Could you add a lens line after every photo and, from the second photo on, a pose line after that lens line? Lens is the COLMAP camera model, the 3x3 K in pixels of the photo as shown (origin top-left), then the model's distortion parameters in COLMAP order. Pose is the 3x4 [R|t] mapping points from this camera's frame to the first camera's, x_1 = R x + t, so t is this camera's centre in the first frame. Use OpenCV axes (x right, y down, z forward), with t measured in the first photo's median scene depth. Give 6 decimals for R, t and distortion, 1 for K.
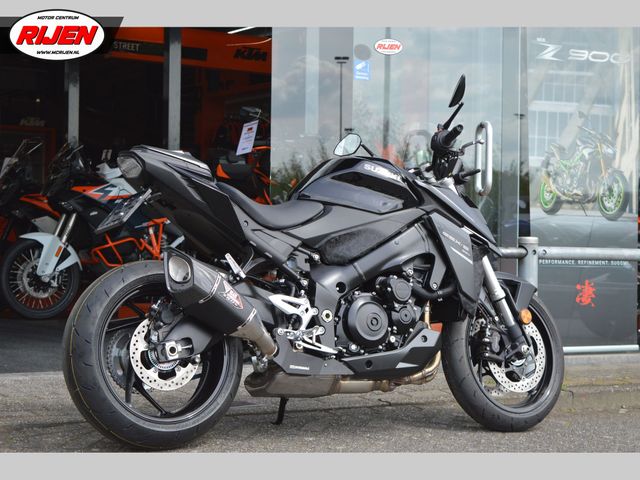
lens RADIAL K [[1410.7, 0, 321.9], [0, 1410.7, 241.7], [0, 0, 1]] dist [0.072371, 0.000000]
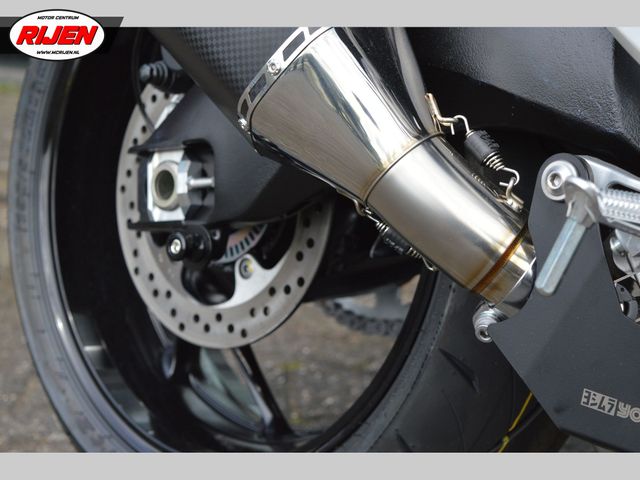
lens RADIAL K [[1453.4, 0, 316.6], [0, 1453.4, 240.8], [0, 0, 1]] dist [0.075190, 0.000000]
pose [[0.253330, 0.189430, -0.948652, 0.123065], [0.003392, 0.980460, 0.196687, 0.035113], [0.967374, -0.053045, 0.247738, 0.887147]]
